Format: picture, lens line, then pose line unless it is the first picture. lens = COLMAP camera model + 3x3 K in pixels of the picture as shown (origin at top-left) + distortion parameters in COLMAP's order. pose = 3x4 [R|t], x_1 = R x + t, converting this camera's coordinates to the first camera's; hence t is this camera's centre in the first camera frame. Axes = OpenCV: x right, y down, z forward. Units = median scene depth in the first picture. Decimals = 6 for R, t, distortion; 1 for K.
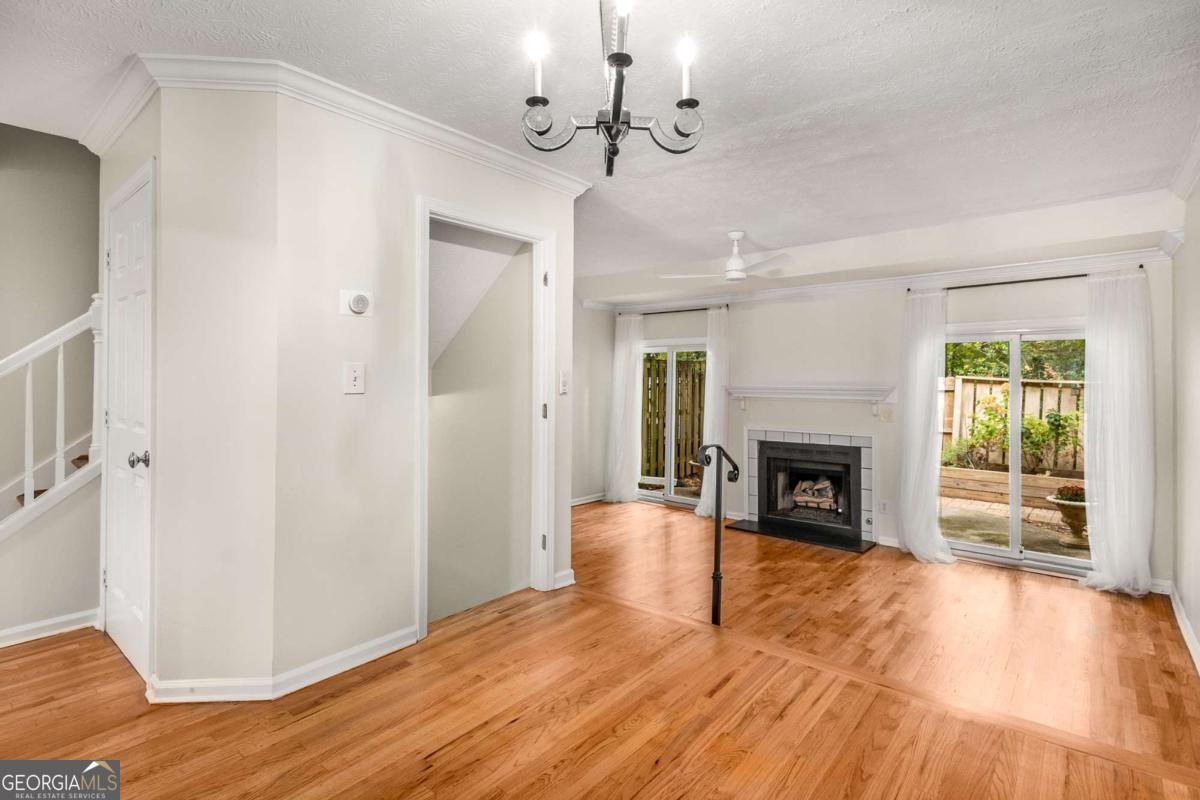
lens RADIAL K [[576.9, 0, 597.7], [0, 576.9, 388.1], [0, 0, 1]] dist [0.011599, -0.000377]
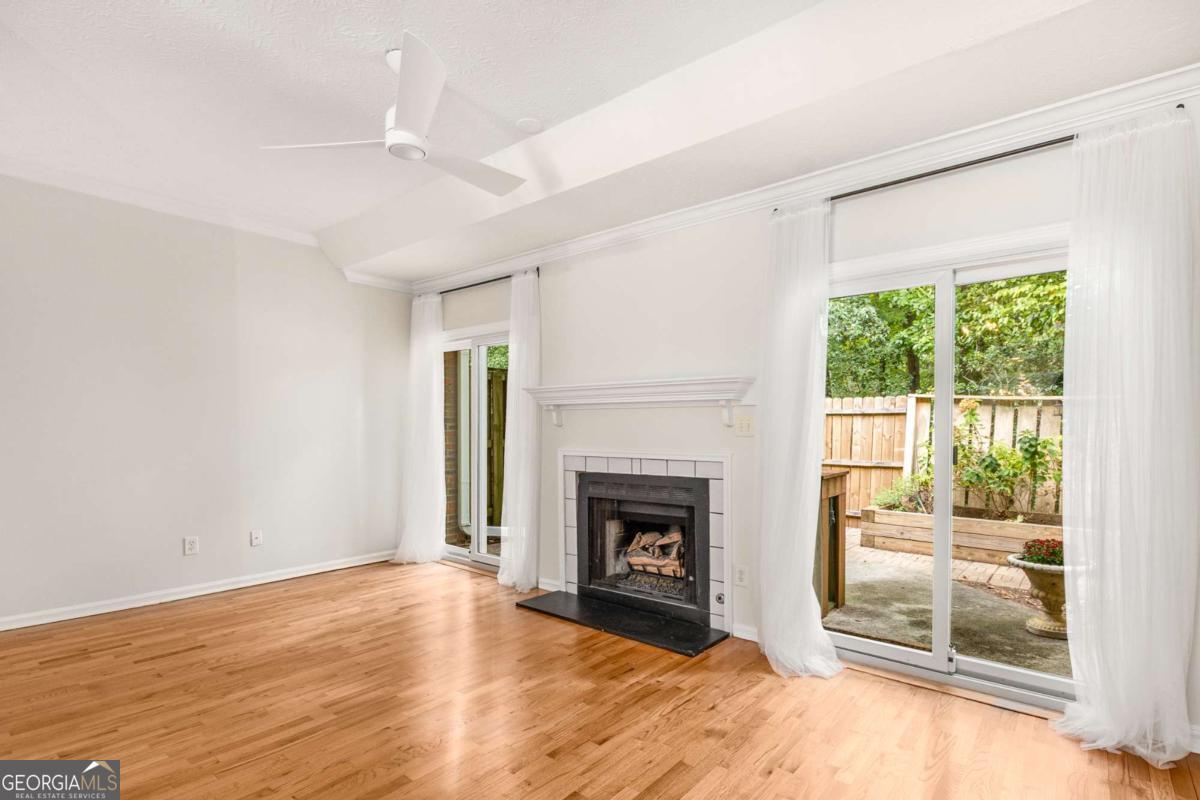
lens RADIAL K [[576.9, 0, 597.6], [0, 576.9, 447.5], [0, 0, 1]] dist [0.011599, -0.000377]
pose [[0.999945, -0.004114, 0.009641, 0.300158], [0.003902, 0.999752, 0.021939, 0.049579], [-0.009729, -0.021900, 0.999713, 0.349815]]
